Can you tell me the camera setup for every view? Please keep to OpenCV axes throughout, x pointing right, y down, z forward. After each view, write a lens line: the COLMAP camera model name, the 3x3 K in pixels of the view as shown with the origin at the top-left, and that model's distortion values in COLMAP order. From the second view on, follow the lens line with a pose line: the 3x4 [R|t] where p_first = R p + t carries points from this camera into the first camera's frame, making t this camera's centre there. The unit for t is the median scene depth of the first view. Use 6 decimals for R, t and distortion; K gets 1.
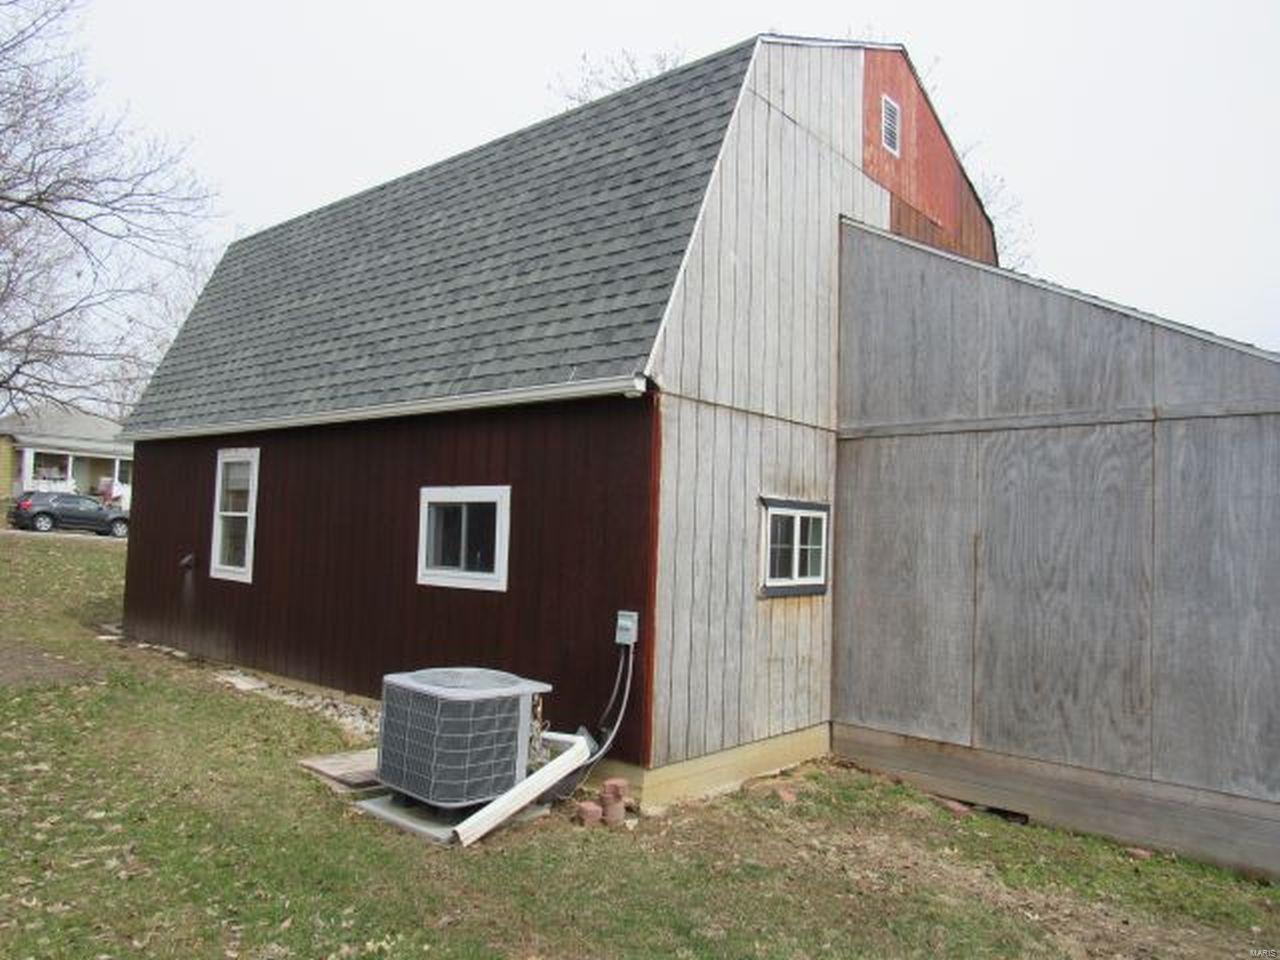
lens RADIAL K [[917.3, 0, 640.0], [0, 917.3, 480.0], [0, 0, 1]] dist [-0.025824, -0.003028]
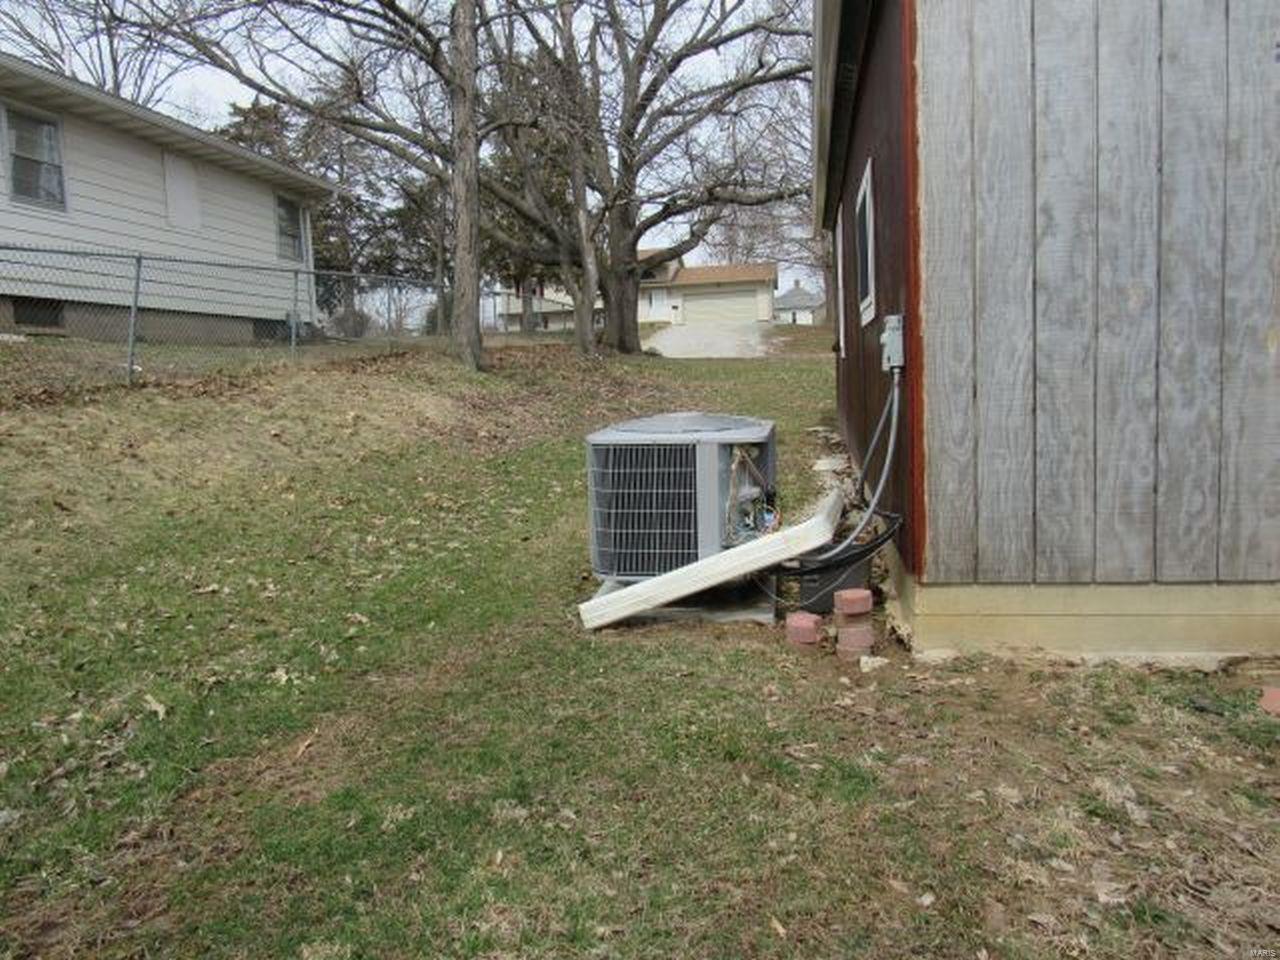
lens RADIAL K [[917.3, 0, 640.0], [0, 917.3, 480.0], [0, 0, 1]] dist [-0.025824, -0.003028]
pose [[0.504434, 0.044969, -0.862279, 0.406650], [0.114742, 0.986295, 0.118561, 0.159947], [0.855793, -0.158746, 0.492360, 0.564019]]
